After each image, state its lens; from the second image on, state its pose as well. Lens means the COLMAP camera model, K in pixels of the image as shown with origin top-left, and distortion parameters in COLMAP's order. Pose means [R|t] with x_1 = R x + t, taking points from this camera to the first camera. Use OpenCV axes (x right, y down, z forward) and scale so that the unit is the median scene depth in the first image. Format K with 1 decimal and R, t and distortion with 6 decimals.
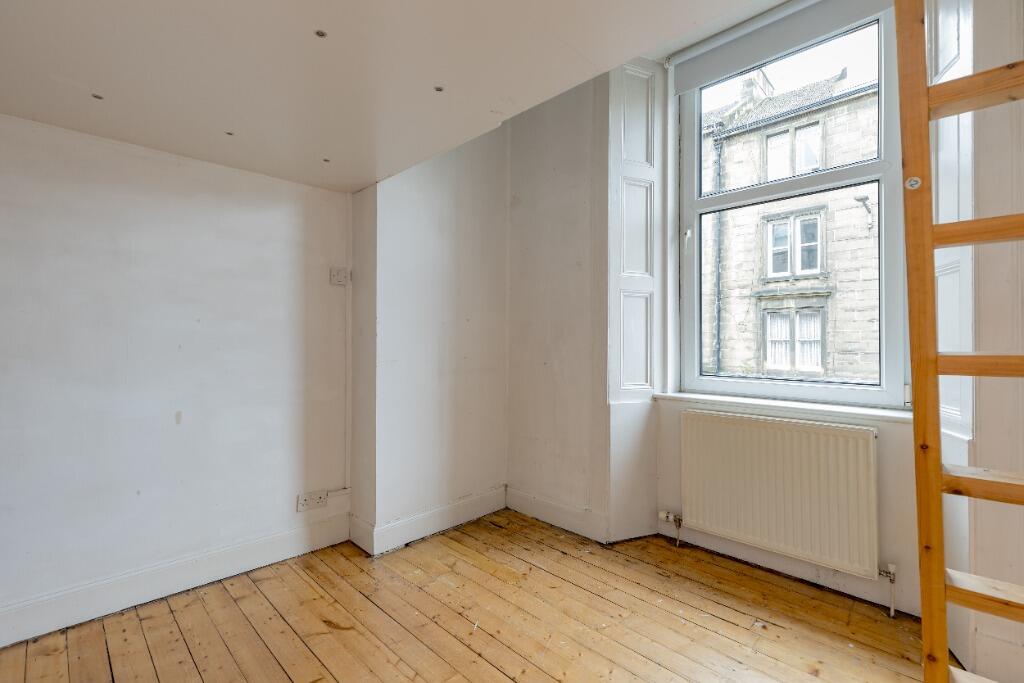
lens RADIAL K [[460.3, 0, 516.7], [0, 460.3, 337.2], [0, 0, 1]] dist [0.001089, 0.001151]
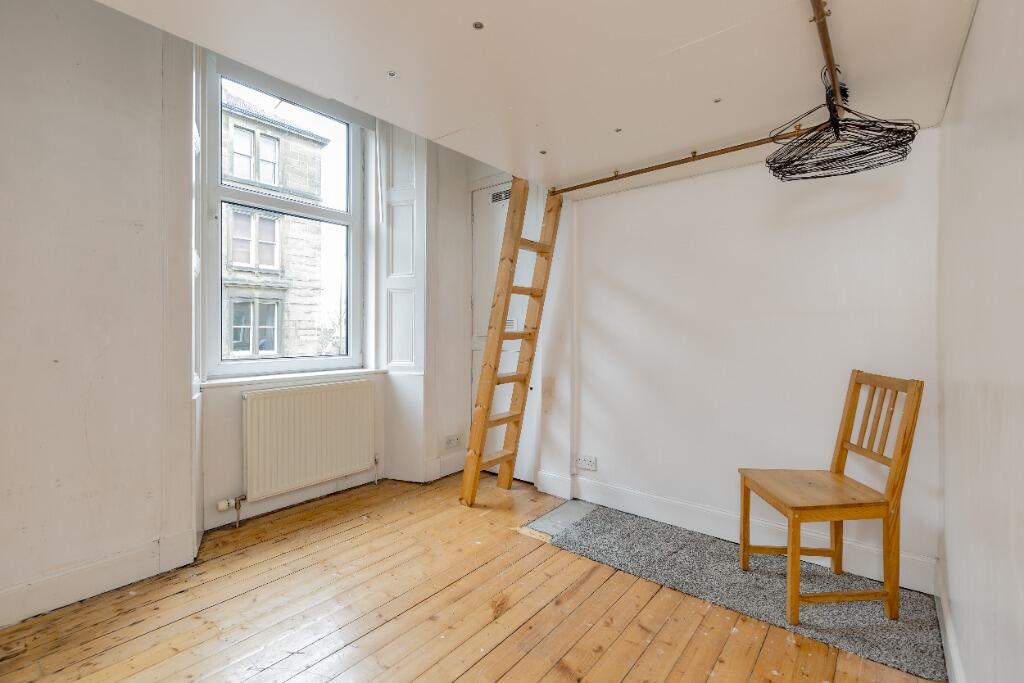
lens RADIAL K [[460.3, 0, 516.1], [0, 460.3, 344.9], [0, 0, 1]] dist [0.001089, 0.001151]
pose [[-0.089226, -0.048283, 0.994840, -0.728921], [-0.010651, 0.998813, 0.047521, -0.005666], [-0.995954, -0.006356, -0.089634, 0.494091]]
